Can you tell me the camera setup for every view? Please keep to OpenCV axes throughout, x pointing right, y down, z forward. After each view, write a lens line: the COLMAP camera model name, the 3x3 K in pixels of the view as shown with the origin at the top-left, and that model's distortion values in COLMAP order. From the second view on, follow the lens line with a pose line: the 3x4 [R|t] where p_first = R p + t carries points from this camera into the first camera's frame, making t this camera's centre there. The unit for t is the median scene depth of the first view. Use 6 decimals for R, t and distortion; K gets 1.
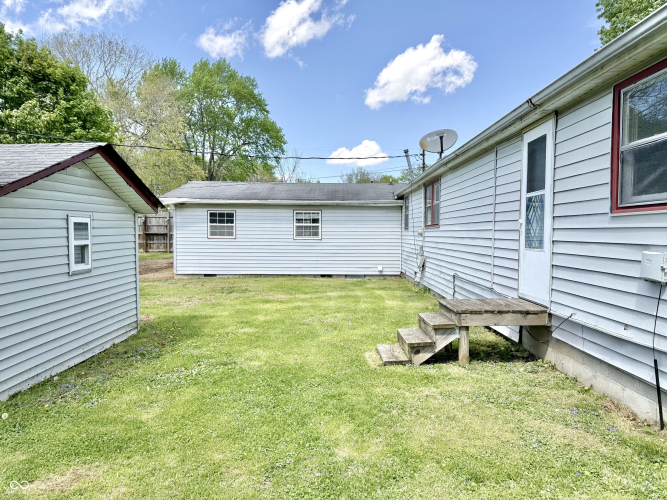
lens RADIAL K [[465.4, 0, 337.5], [0, 465.4, 251.1], [0, 0, 1]] dist [0.102546, -0.155765]
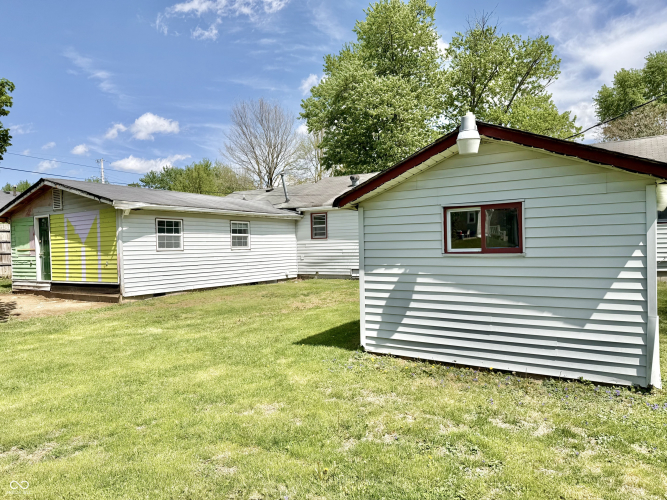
lens RADIAL K [[465.4, 0, 337.5], [0, 465.4, 251.1], [0, 0, 1]] dist [0.102546, -0.155765]
pose [[0.555319, -0.027737, 0.831175, -0.803372], [0.049739, 0.998762, 0.000098, -0.010872], [-0.830149, 0.041287, 0.556011, 0.256372]]
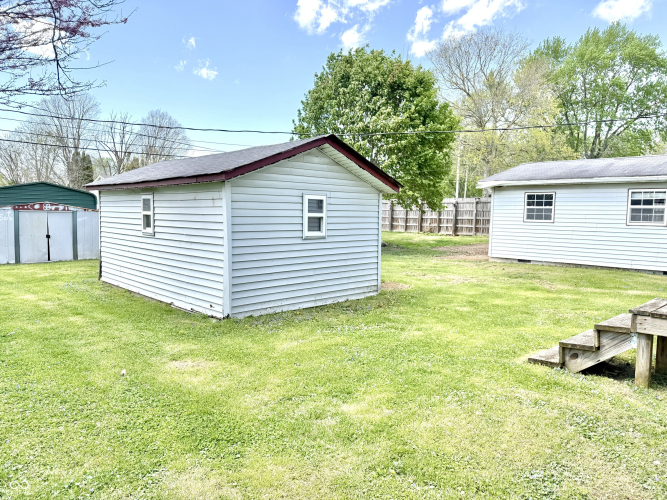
lens RADIAL K [[468.4, 0, 331.0], [0, 468.4, 251.7], [0, 0, 1]] dist [0.000556, -0.007055]
pose [[0.693696, 0.063657, -0.717449, 0.140783], [-0.044448, 0.997972, 0.045570, 0.007612], [0.718895, 0.000277, 0.695119, 0.051336]]
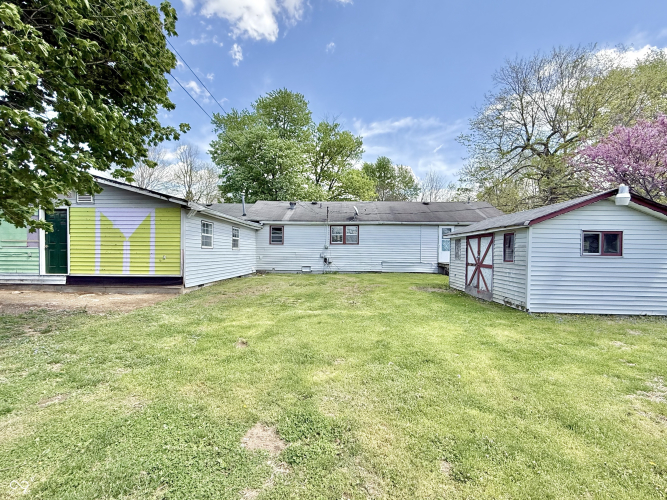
lens RADIAL K [[301.1, 0, 333.5], [0, 301.1, 250.0], [0, 0, 1]] dist [-0.000921, -0.000068]
pose [[0.045679, 0.001900, 0.998954, -0.900593], [0.016388, 0.999862, -0.002651, -0.016815], [-0.998822, 0.016492, 0.045642, 0.694293]]
